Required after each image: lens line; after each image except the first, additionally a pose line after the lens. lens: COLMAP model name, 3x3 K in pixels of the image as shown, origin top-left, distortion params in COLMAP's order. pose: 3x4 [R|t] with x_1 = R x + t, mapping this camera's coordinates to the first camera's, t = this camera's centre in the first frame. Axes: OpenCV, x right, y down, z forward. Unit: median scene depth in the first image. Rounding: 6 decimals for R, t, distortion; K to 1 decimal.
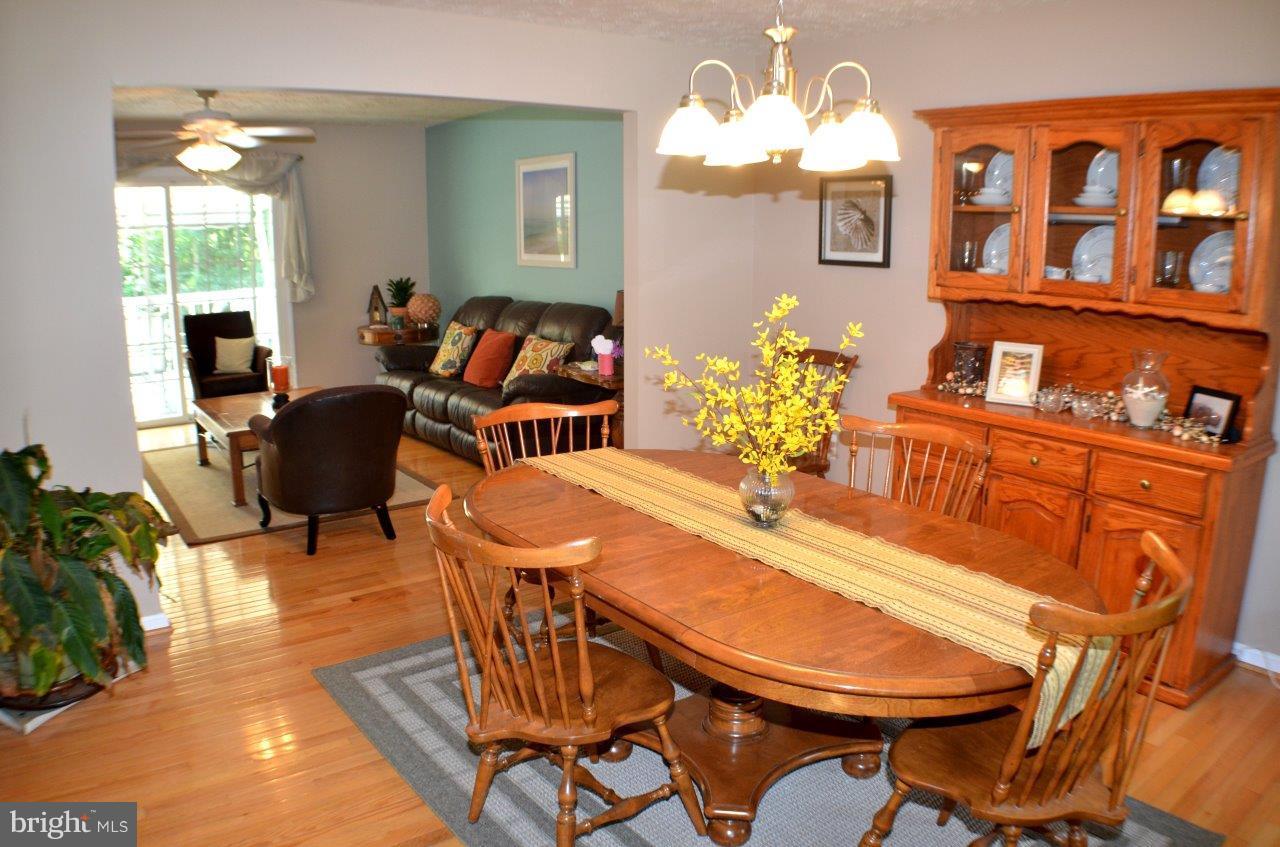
lens RADIAL K [[931.6, 0, 640.0], [0, 931.6, 423.5], [0, 0, 1]] dist [-0.195471, 0.048042]
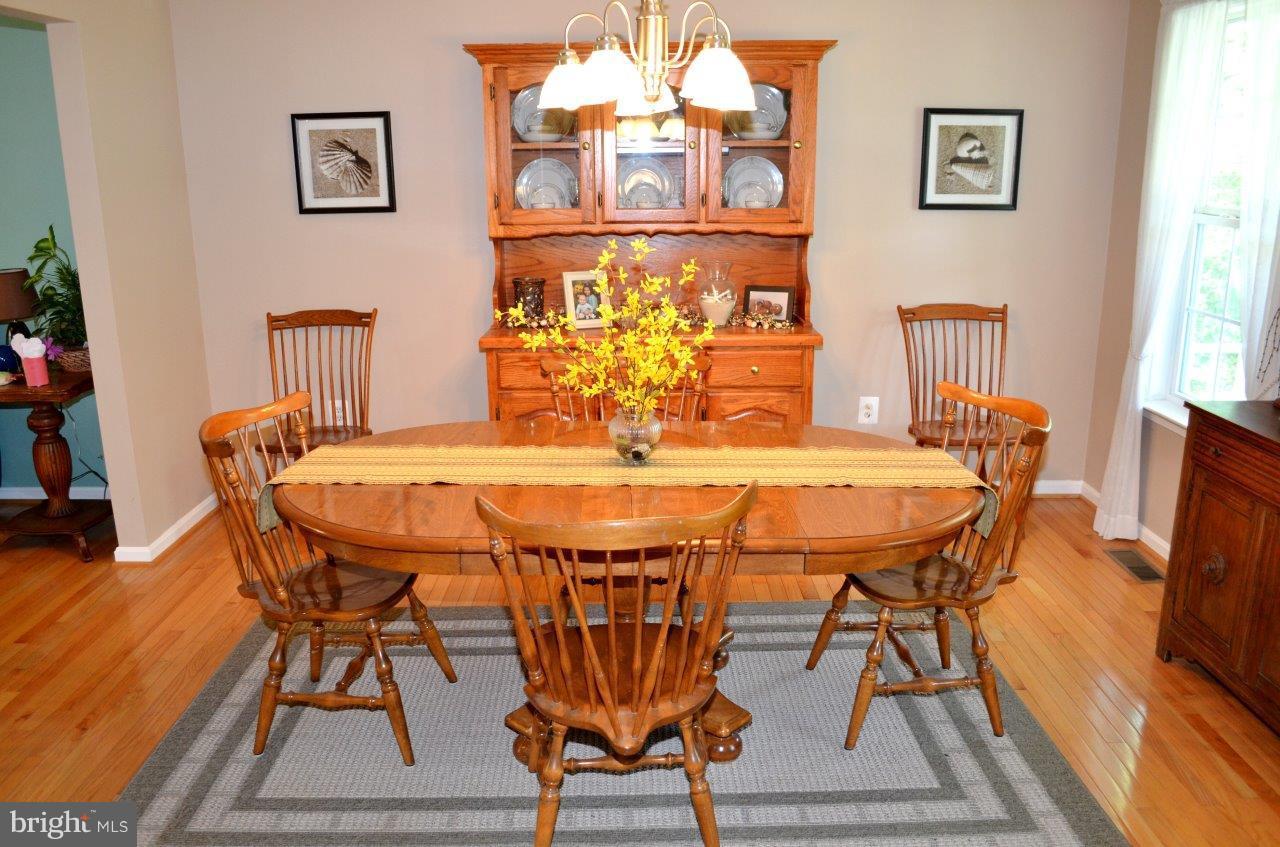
lens RADIAL K [[1002.8, 0, 640.0], [0, 1002.8, 423.5], [0, 0, 1]] dist [-0.084351, 0.011586]
pose [[0.590935, -0.210137, 0.778870, -0.589636], [0.177218, 0.975709, 0.128787, -0.061978], [-0.787013, 0.061925, 0.613821, 0.255740]]
